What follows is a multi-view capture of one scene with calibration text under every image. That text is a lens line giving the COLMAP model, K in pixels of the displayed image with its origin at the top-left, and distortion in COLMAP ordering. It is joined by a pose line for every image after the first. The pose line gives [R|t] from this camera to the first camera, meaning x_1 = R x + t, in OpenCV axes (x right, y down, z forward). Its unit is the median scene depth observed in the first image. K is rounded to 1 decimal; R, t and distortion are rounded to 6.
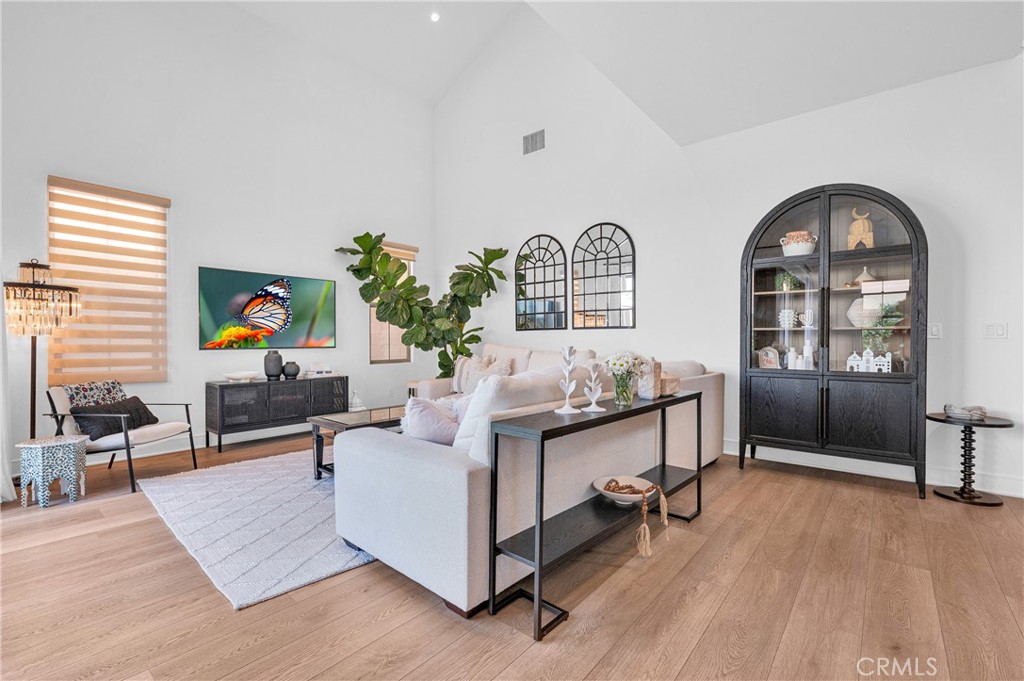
lens RADIAL K [[448.4, 0, 513.4], [0, 448.4, 346.5], [0, 0, 1]] dist [-0.002067, 0.000660]
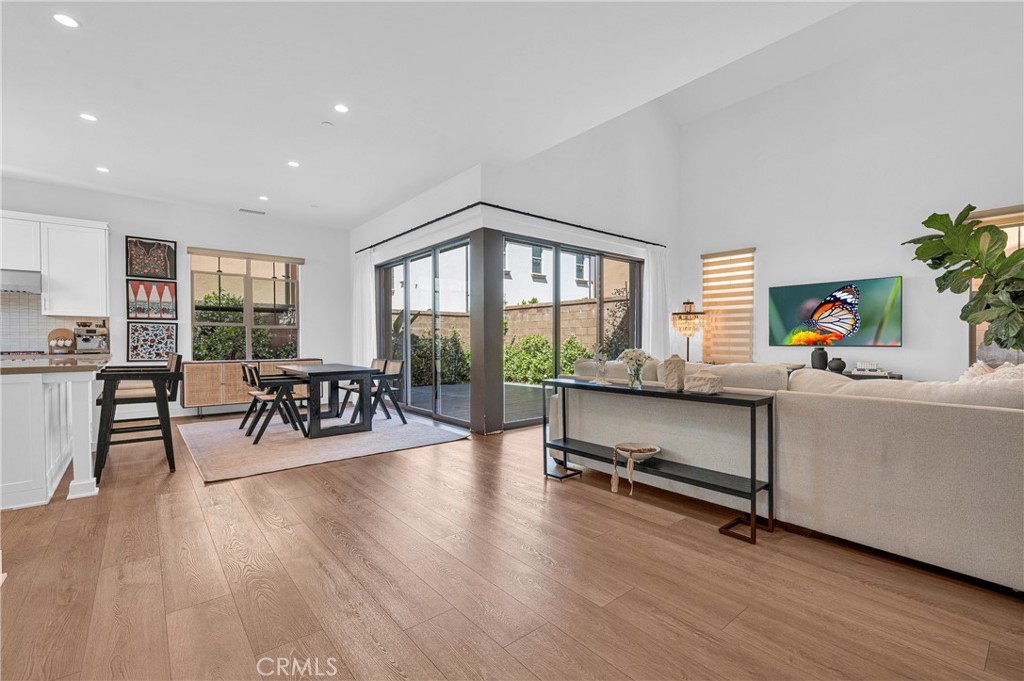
lens RADIAL K [[448.4, 0, 514.2], [0, 448.4, 346.0], [0, 0, 1]] dist [-0.002067, 0.000660]
pose [[-0.187002, 0.015008, -0.982245, 0.736770], [-0.011596, 0.999780, 0.017484, -0.006856], [0.982291, 0.014660, -0.186787, 0.402227]]
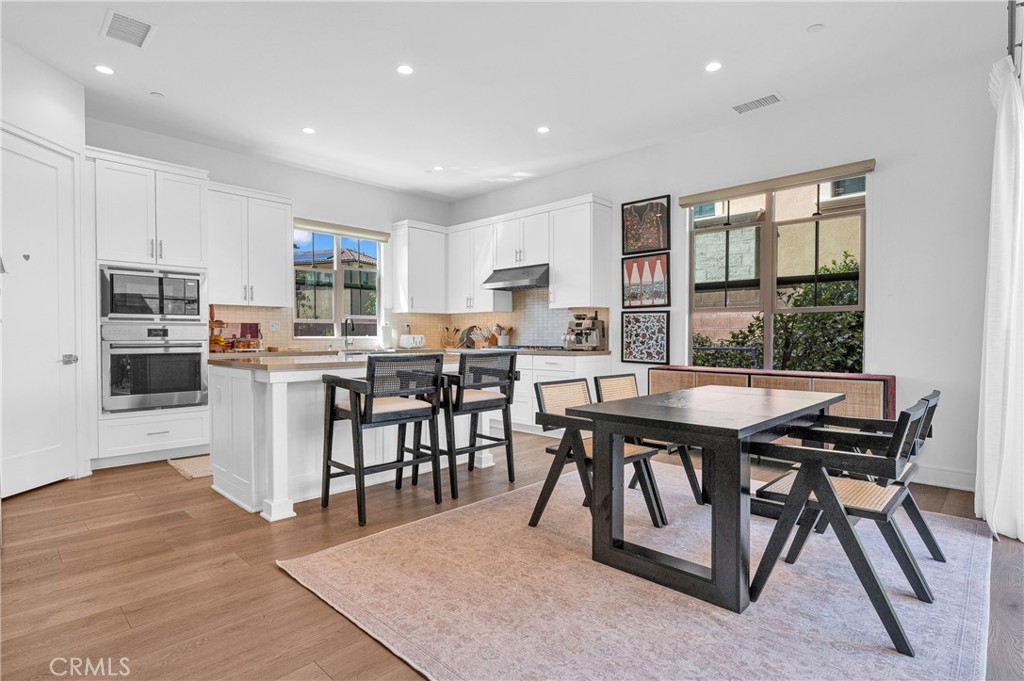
lens RADIAL K [[513.6, 0, 512.6], [0, 513.6, 346.1], [0, 0, 1]] dist [-0.001569, 0.000880]
pose [[-0.996798, -0.000496, 0.079955, -0.082644], [0.002058, 0.999490, 0.031866, -0.001333], [-0.079930, 0.031929, -0.996289, 0.276386]]
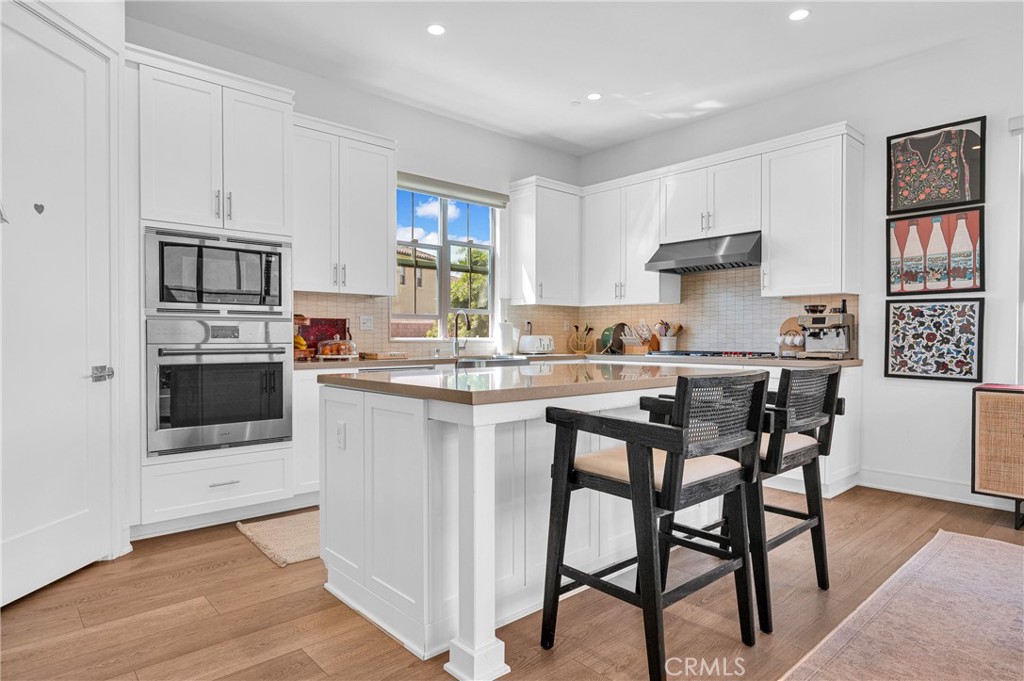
lens RADIAL K [[580.8, 0, 513.4], [0, 580.8, 345.5], [0, 0, 1]] dist [0.002108, -0.001660]
pose [[-0.988807, -0.001653, 0.149191, 0.163697], [0.002352, 0.999642, 0.026661, 0.001024], [-0.149182, 0.026713, -0.988449, 0.057763]]
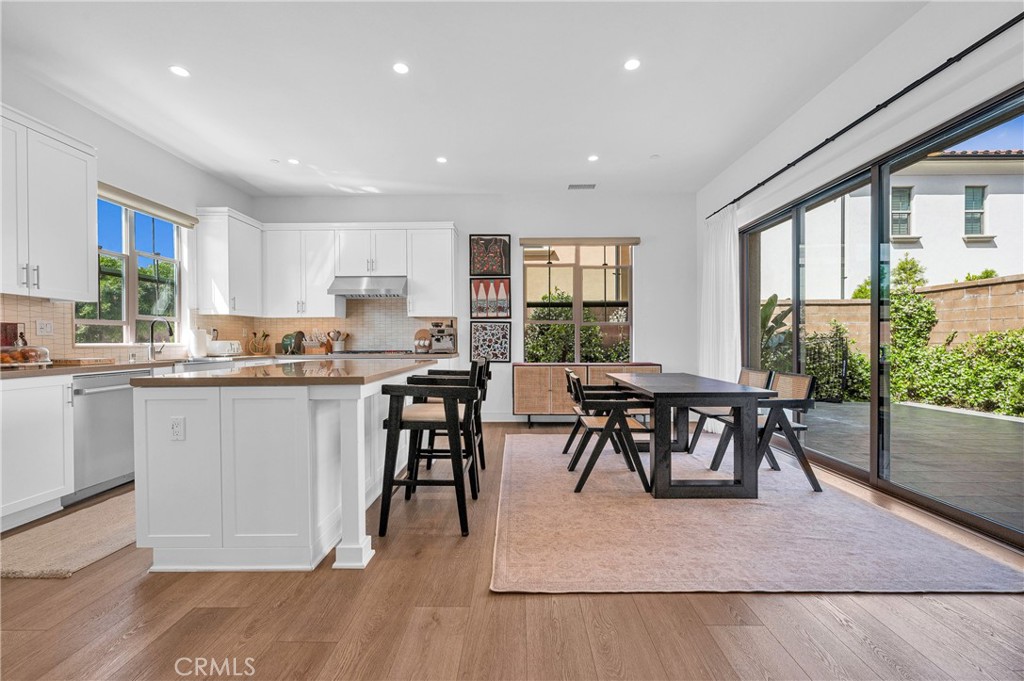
lens RADIAL K [[423.4, 0, 513.7], [0, 423.4, 345.6], [0, 0, 1]] dist [-0.001434, -0.000555]
pose [[-0.778969, 0.011957, -0.626948, 0.375170], [-0.002635, 0.999747, 0.022340, -0.000395], [0.627056, 0.019054, -0.778741, 0.113247]]
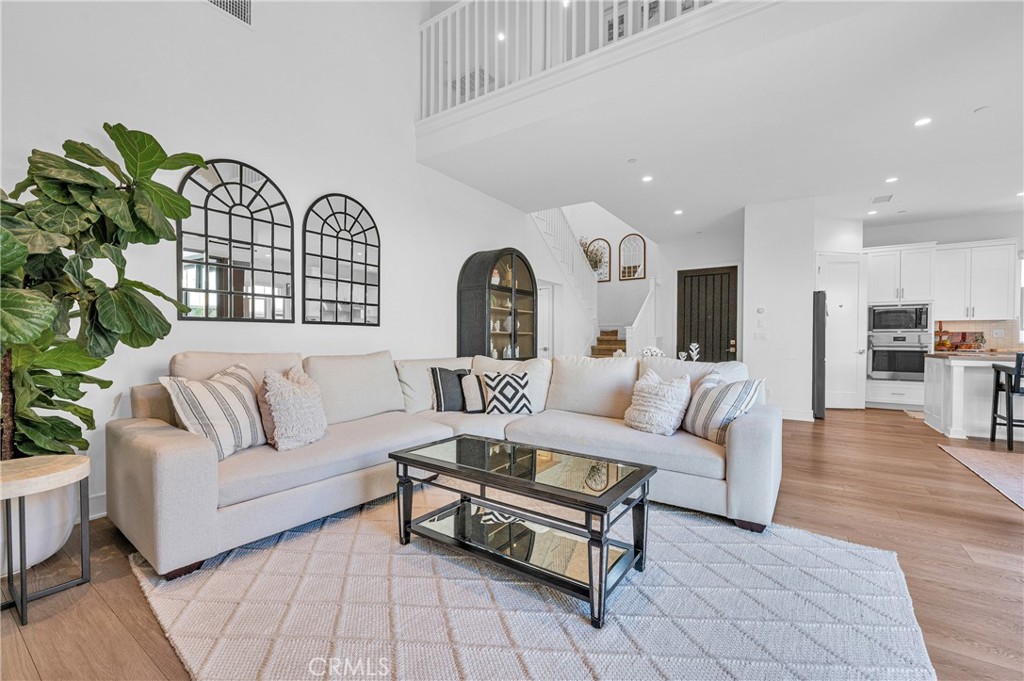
lens RADIAL K [[423.4, 0, 515.1], [0, 423.4, 344.3], [0, 0, 1]] dist [-0.001434, -0.000555]
pose [[-0.095735, -0.011083, 0.995345, -0.588309], [0.011246, 0.999862, 0.012215, -0.010137], [-0.995343, 0.012363, -0.095597, 0.753596]]
